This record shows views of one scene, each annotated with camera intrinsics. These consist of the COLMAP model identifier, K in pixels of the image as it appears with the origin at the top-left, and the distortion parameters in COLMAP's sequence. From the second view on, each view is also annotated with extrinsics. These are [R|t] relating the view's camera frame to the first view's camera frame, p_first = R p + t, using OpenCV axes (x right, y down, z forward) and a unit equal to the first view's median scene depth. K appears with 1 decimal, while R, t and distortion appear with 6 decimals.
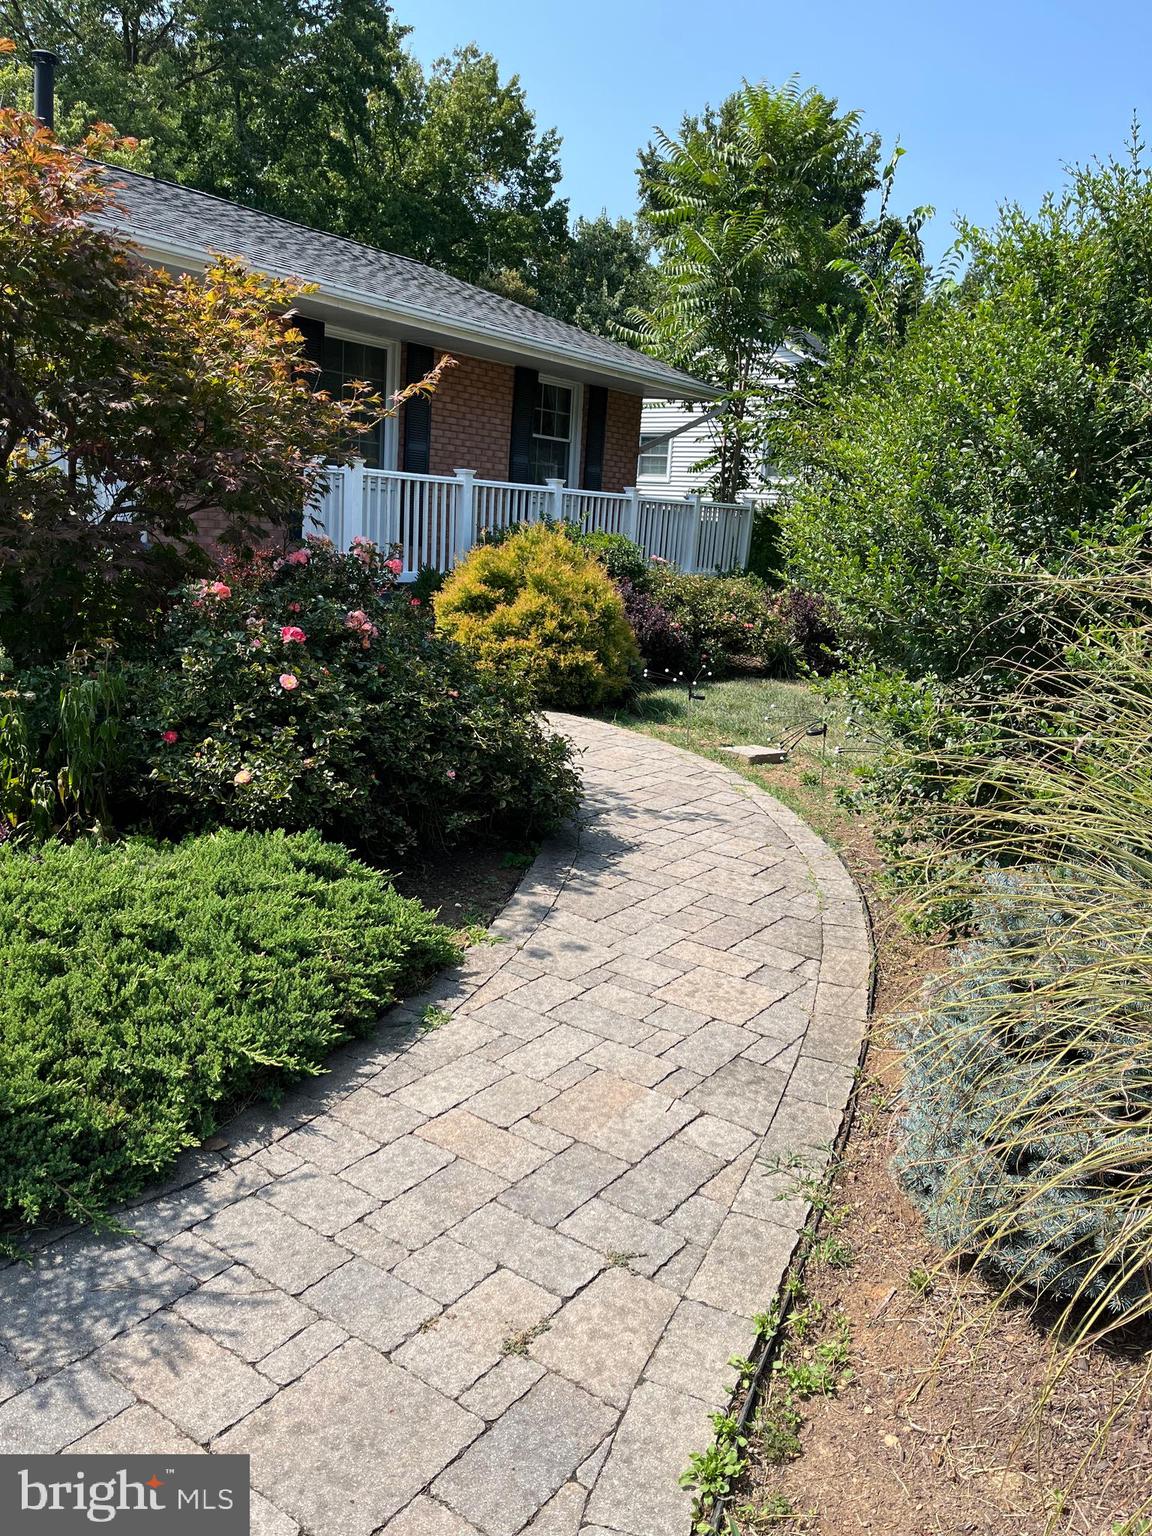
lens RADIAL K [[1153.4, 0, 576.0], [0, 1153.4, 768.0], [0, 0, 1]] dist [0.073864, -0.099337]
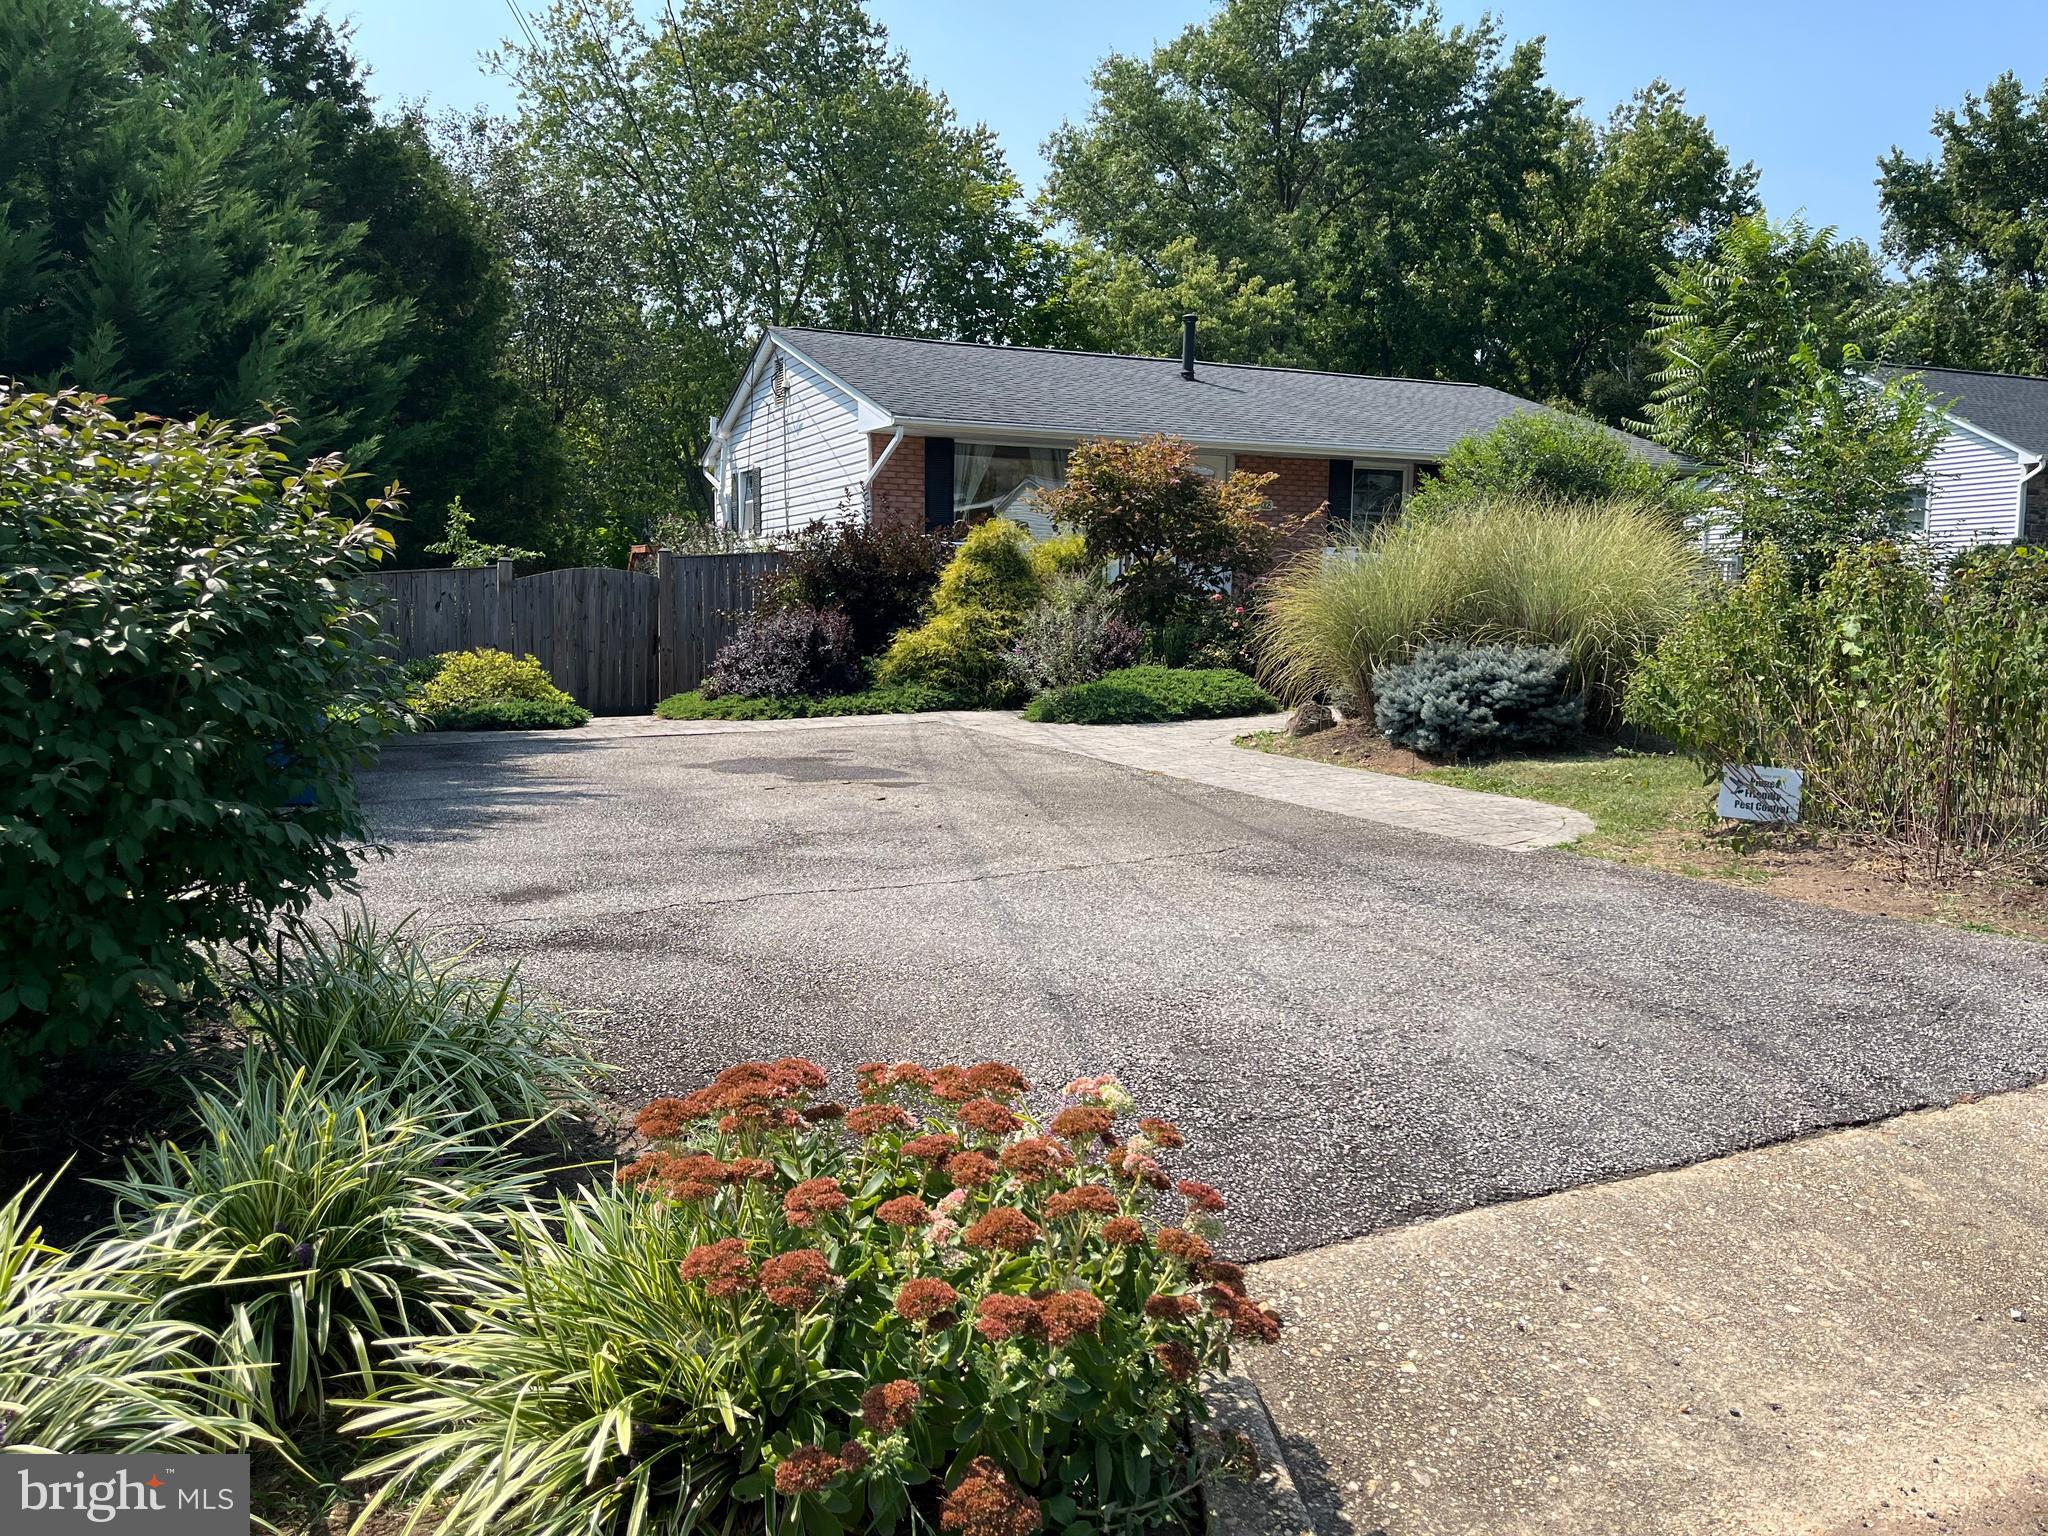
lens RADIAL K [[1537.9, 0, 1033.4], [0, 1537.9, 767.5], [0, 0, 1]] dist [0.073864, -0.099337]
pose [[0.864966, 0.002001, -0.501827, 0.100887], [-0.064701, 0.992091, -0.107564, 0.058704], [0.497642, 0.125508, 0.858254, -0.202802]]
